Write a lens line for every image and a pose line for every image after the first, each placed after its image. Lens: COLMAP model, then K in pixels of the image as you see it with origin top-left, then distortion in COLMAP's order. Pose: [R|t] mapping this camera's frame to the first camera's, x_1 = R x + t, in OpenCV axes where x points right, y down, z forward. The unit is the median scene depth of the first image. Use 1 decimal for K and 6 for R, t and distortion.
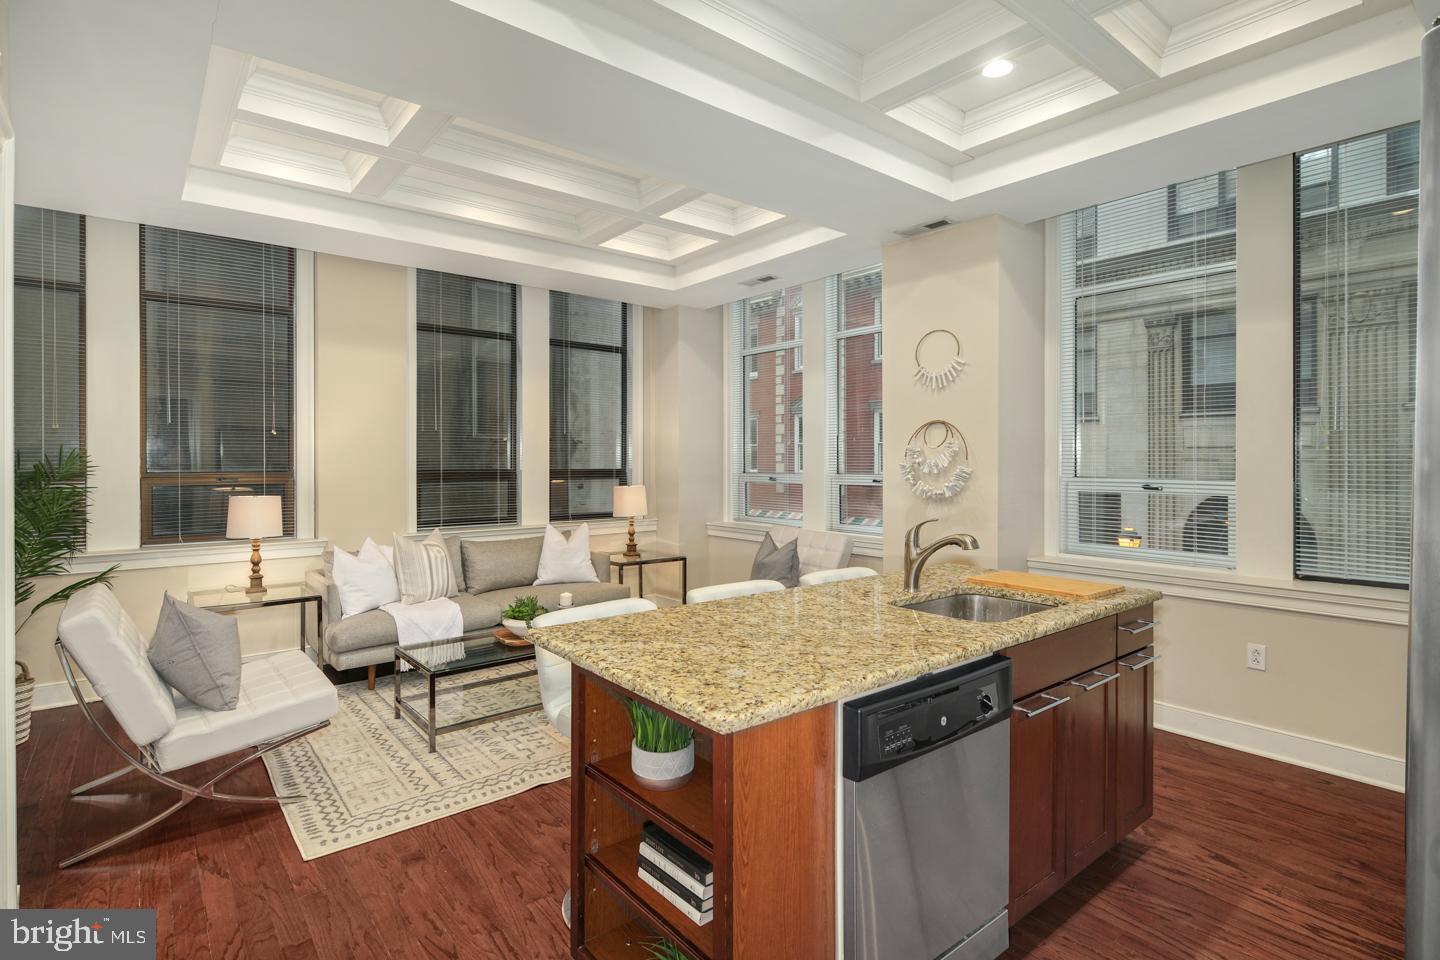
lens RADIAL K [[701.9, 0, 717.8], [0, 701.9, 470.3], [0, 0, 1]] dist [-0.001451, -0.002052]
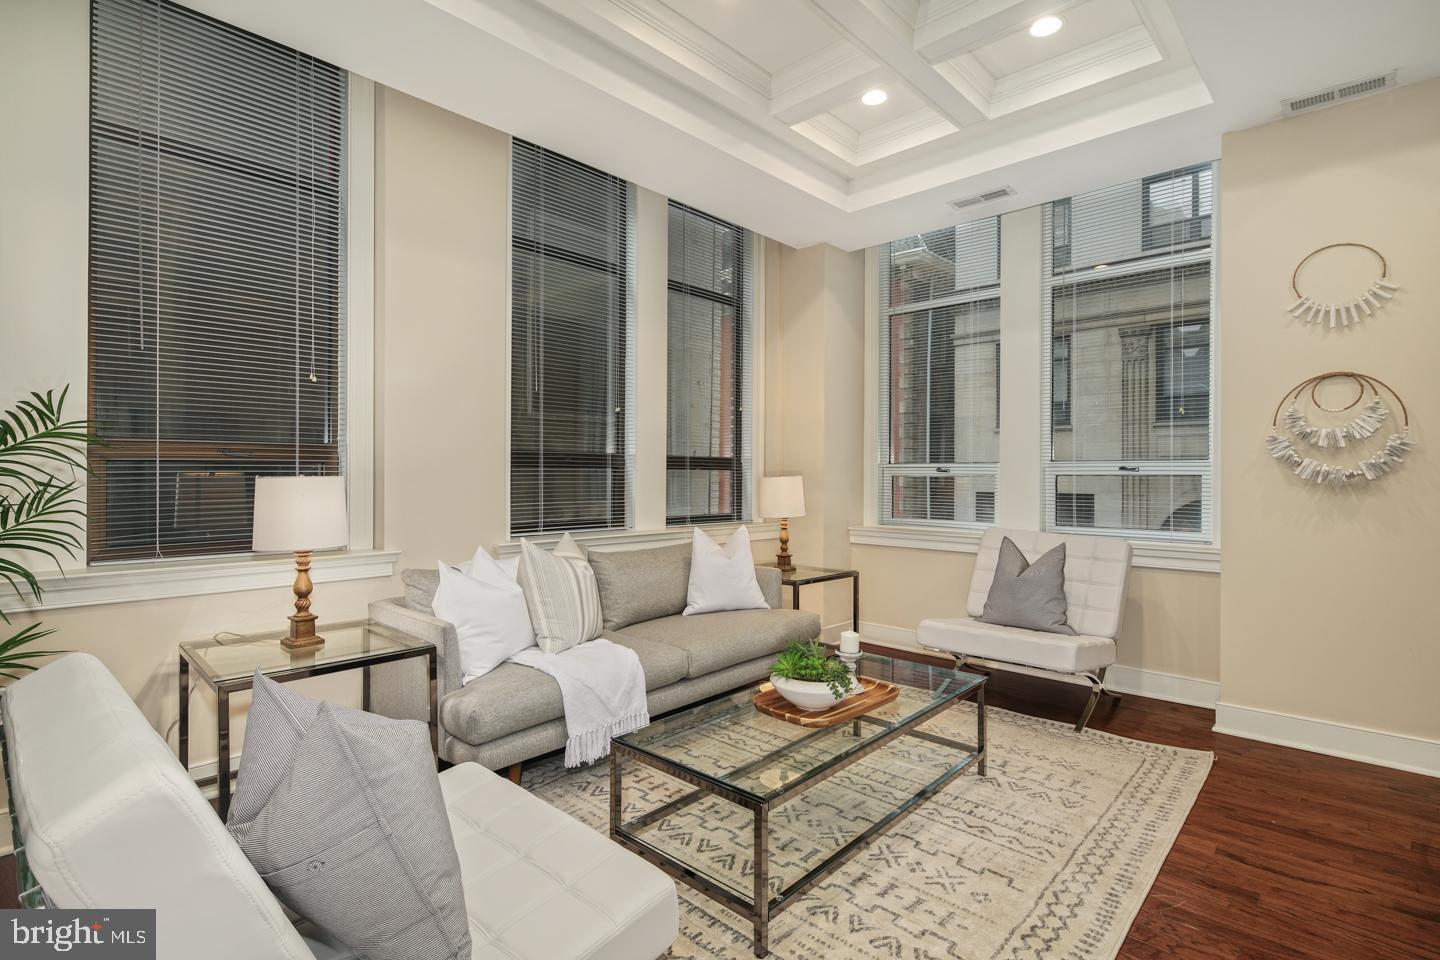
lens RADIAL K [[701.9, 0, 720.2], [0, 701.9, 482.7], [0, 0, 1]] dist [-0.001451, -0.002052]
pose [[0.992862, 0.001973, 0.119253, -0.303528], [-0.001604, 0.999994, -0.003194, 0.033778], [-0.119258, 0.002979, 0.992859, 0.297105]]
